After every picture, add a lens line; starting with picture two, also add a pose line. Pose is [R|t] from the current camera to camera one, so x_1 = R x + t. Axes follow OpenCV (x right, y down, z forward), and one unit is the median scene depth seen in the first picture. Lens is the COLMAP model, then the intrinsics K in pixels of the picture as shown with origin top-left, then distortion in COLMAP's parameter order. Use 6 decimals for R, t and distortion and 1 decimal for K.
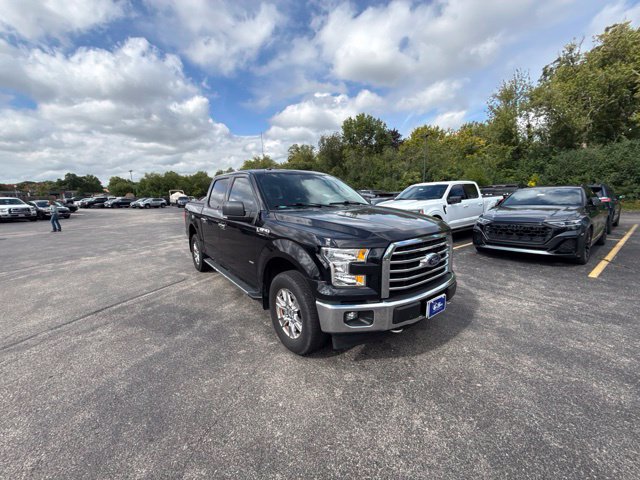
lens RADIAL K [[256.1, 0, 318.9], [0, 256.1, 217.9], [0, 0, 1]] dist [0.000757, -0.000164]
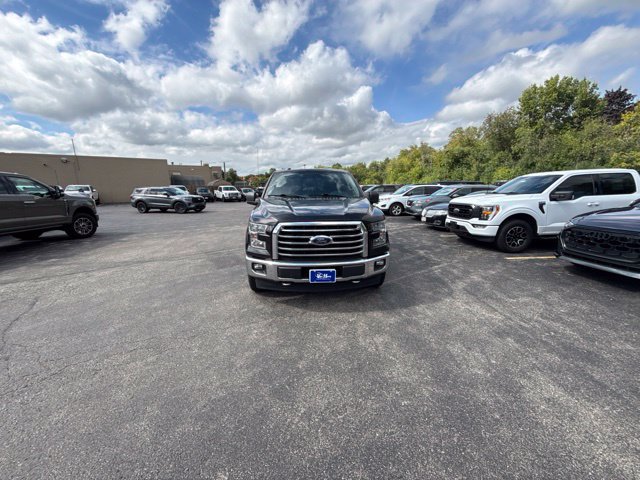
lens RADIAL K [[256.1, 0, 321.7], [0, 256.1, 239.3], [0, 0, 1]] dist [0.000757, -0.000164]
pose [[0.834612, 0.124772, -0.536521, 0.064378], [-0.061468, 0.989021, 0.134385, -0.000267], [0.547398, -0.079181, 0.833118, -0.002186]]
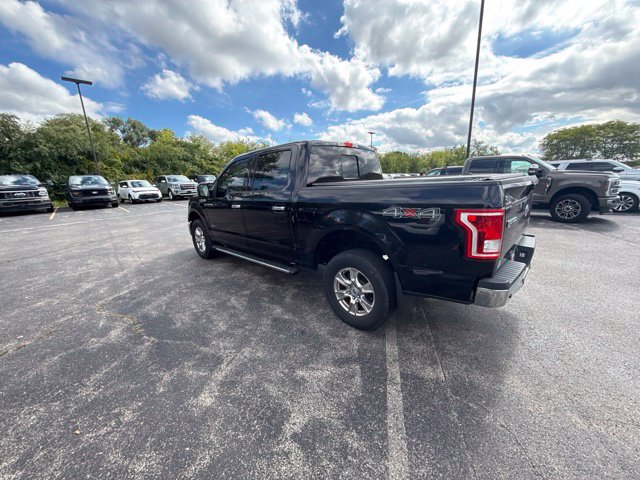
lens RADIAL K [[256.1, 0, 321.2], [0, 256.1, 240.5], [0, 0, 1]] dist [0.000757, -0.000164]
pose [[-0.988757, 0.089219, -0.120001, -0.011232], [0.045740, 0.944490, 0.325340, -0.016547], [0.142366, 0.316193, -0.937952, 0.212634]]
